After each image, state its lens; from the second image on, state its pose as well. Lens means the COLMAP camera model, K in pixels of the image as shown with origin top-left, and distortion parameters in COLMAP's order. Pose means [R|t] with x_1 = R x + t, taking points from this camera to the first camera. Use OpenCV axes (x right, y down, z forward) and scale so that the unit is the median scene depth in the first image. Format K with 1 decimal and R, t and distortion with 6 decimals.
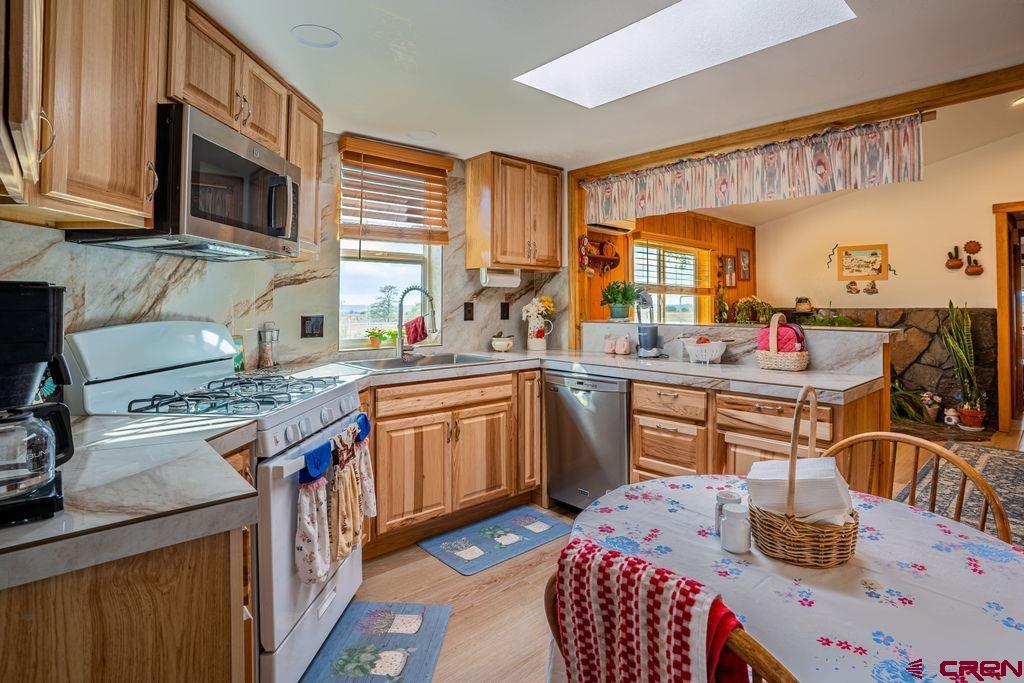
lens RADIAL K [[532.6, 0, 544.6], [0, 532.6, 298.4], [0, 0, 1]] dist [-0.045145, 0.009147]
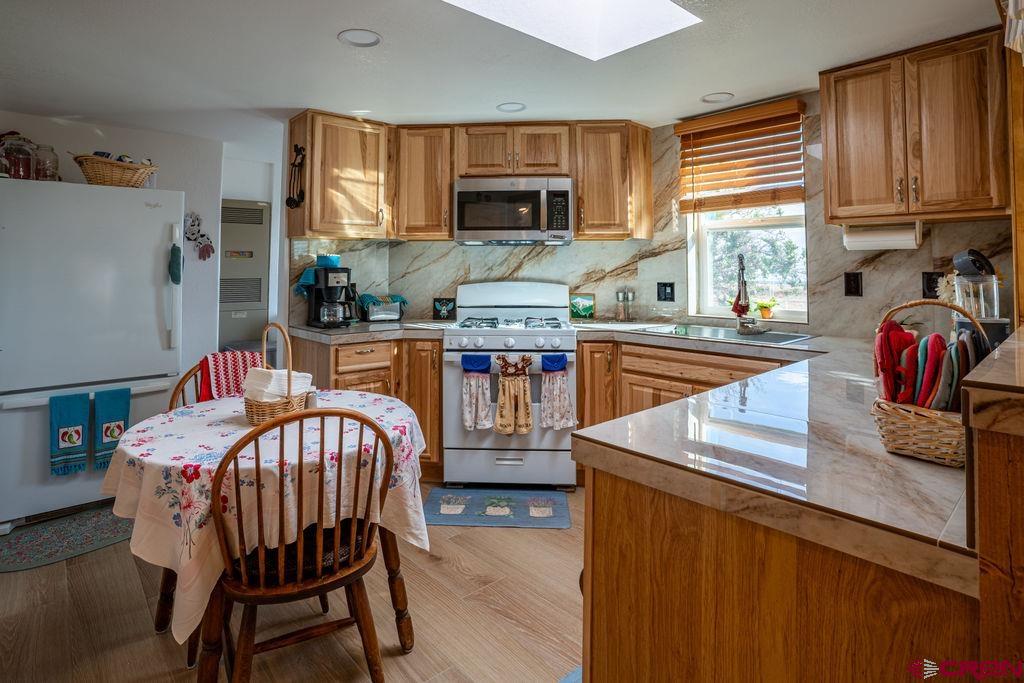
lens RADIAL K [[532.6, 0, 490.0], [0, 532.6, 265.0], [0, 0, 1]] dist [-0.045145, 0.009147]
pose [[-0.052742, -0.014146, -0.998508, 0.413786], [0.004391, 0.999887, -0.014397, 0.004277], [0.998599, -0.005144, -0.052674, 0.356251]]
